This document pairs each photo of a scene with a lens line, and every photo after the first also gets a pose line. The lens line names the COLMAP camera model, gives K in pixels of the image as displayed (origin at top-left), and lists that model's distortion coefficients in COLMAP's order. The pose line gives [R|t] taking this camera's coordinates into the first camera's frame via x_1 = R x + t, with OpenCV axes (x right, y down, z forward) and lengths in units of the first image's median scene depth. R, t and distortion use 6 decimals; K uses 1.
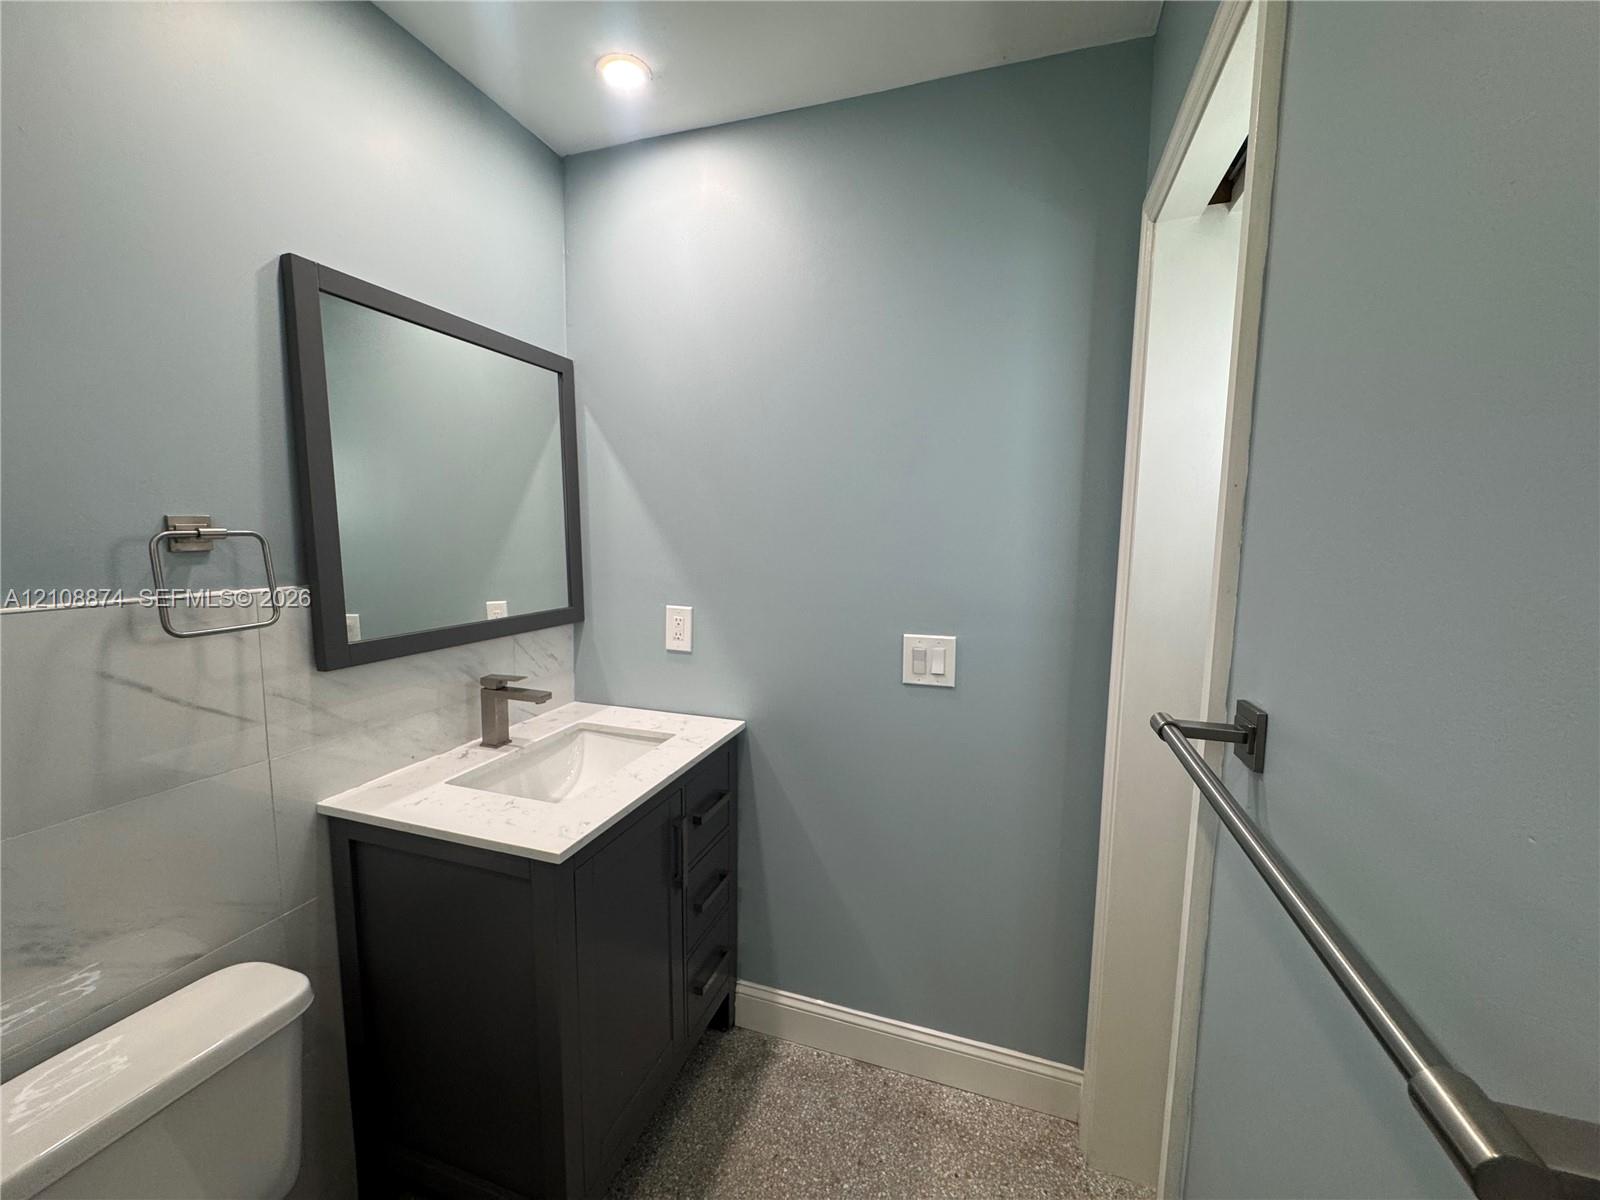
lens RADIAL K [[643.1, 0, 799.9], [0, 643.1, 602.9], [0, 0, 1]] dist [-0.004165, 0.000220]
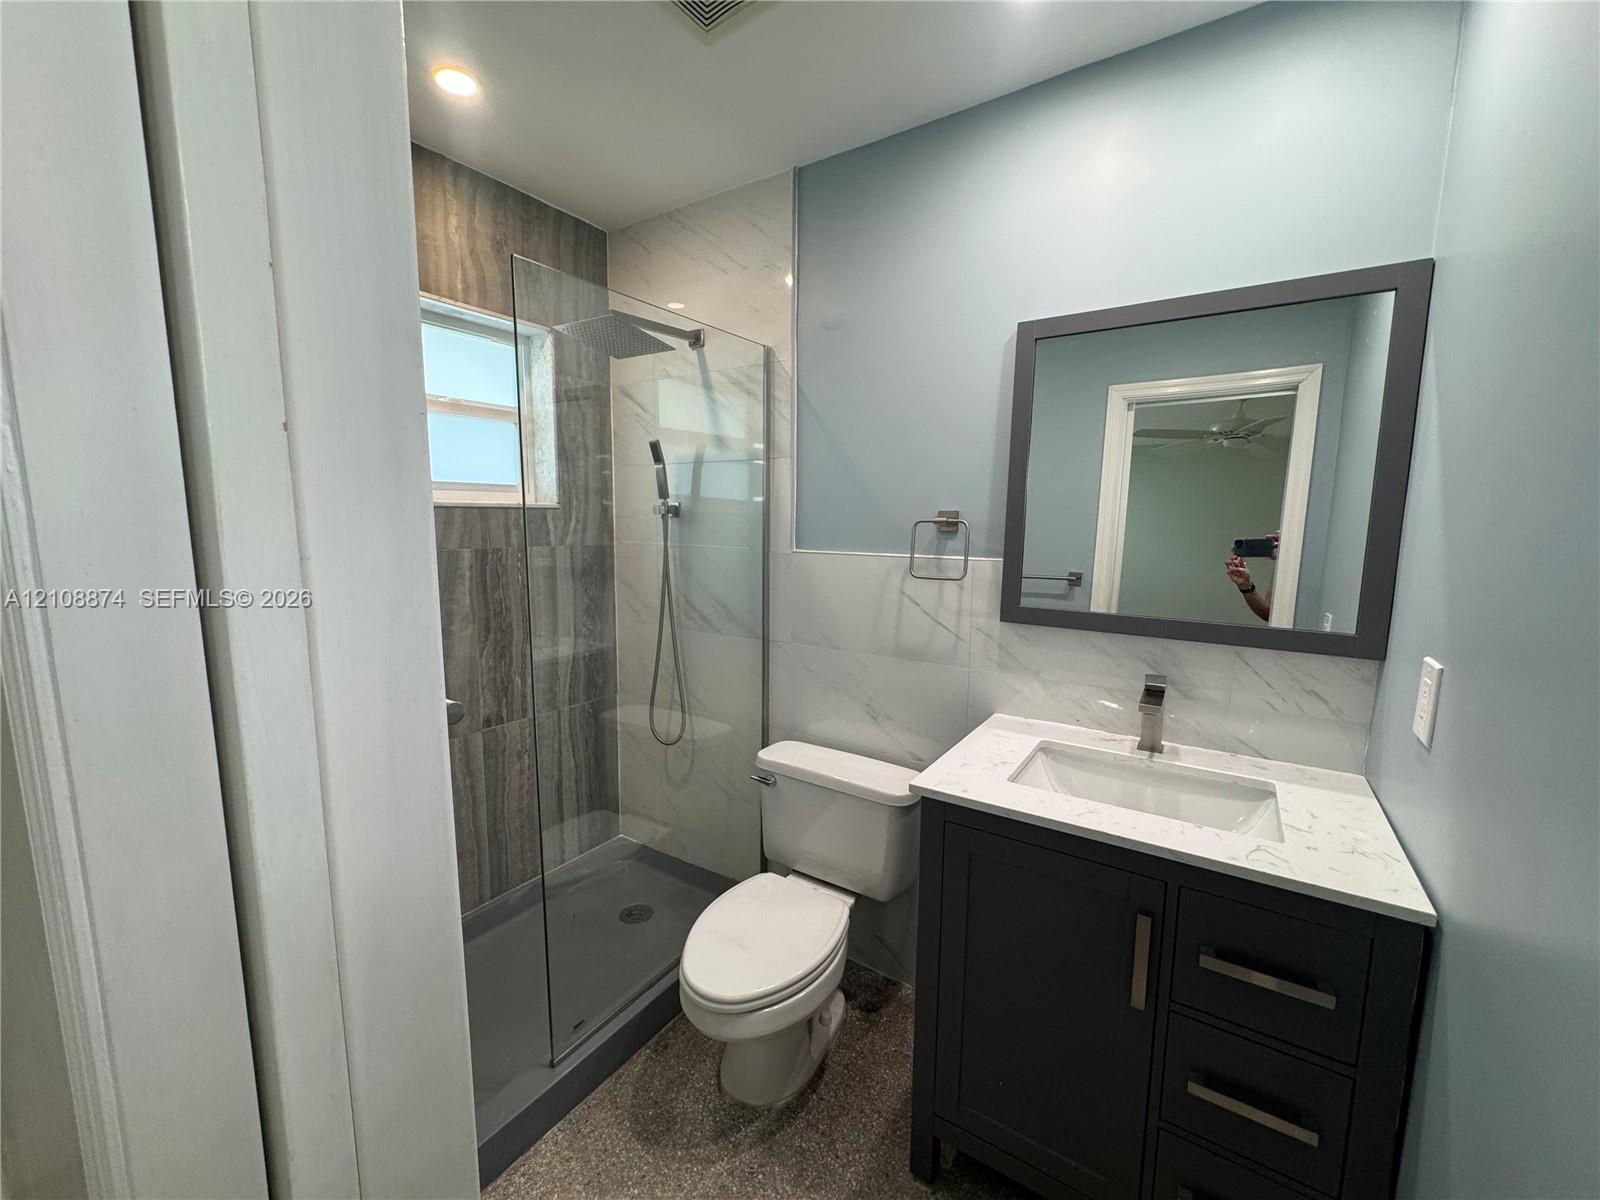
lens RADIAL K [[643.1, 0, 797.8], [0, 643.1, 603.0], [0, 0, 1]] dist [-0.004165, 0.000220]
pose [[-0.259168, 0.110881, -0.959446, 0.704423], [-0.126283, 0.980970, 0.147480, -0.081886], [0.957541, 0.159384, -0.240234, 0.906652]]
